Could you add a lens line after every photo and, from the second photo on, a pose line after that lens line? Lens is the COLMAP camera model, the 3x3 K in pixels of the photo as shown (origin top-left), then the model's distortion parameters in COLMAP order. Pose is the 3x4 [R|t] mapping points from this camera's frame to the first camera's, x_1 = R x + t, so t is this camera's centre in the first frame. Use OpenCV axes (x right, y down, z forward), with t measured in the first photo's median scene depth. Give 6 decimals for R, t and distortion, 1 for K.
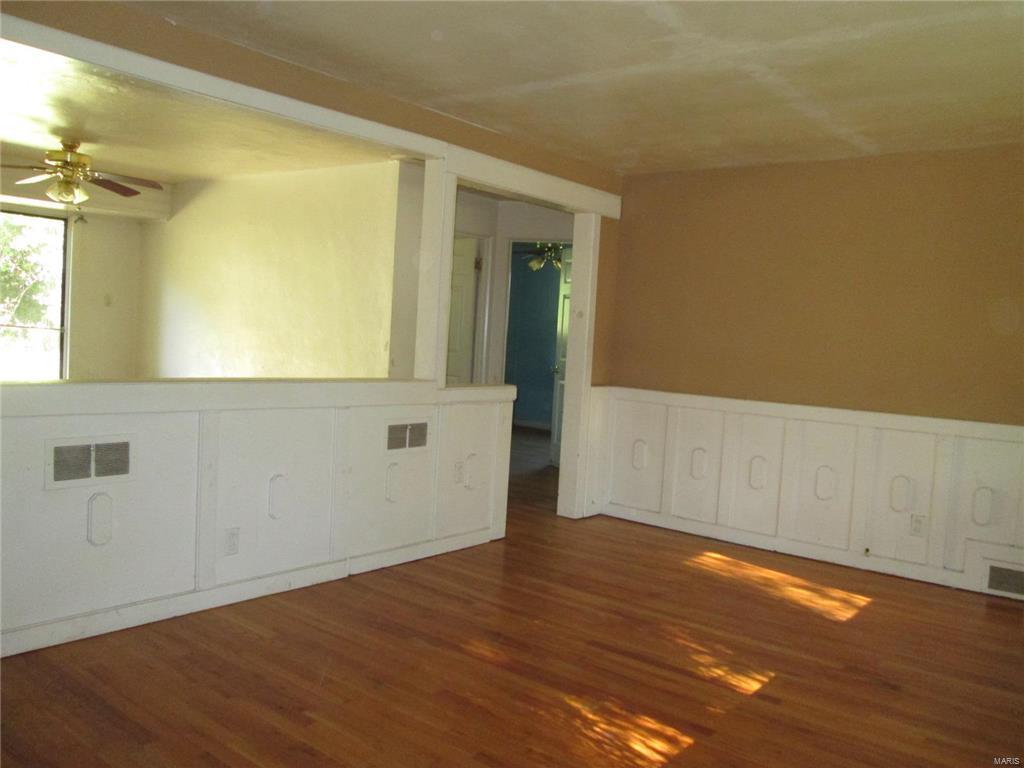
lens RADIAL K [[845.1, 0, 514.5], [0, 845.1, 382.6], [0, 0, 1]] dist [-0.060632, 0.007820]
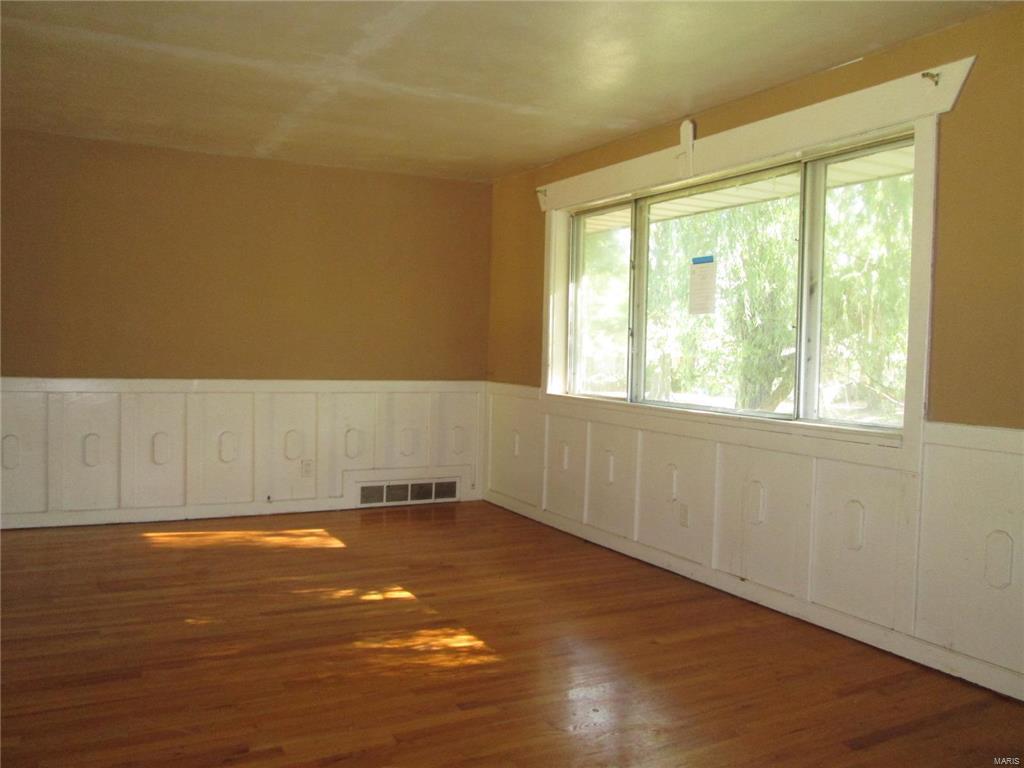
lens RADIAL K [[845.1, 0, 514.4], [0, 845.1, 384.4], [0, 0, 1]] dist [-0.060632, 0.007820]
pose [[0.383791, -0.080689, 0.919888, -0.738593], [0.046998, 0.996591, 0.067808, -0.031205], [-0.922223, 0.017209, 0.386275, 0.315314]]
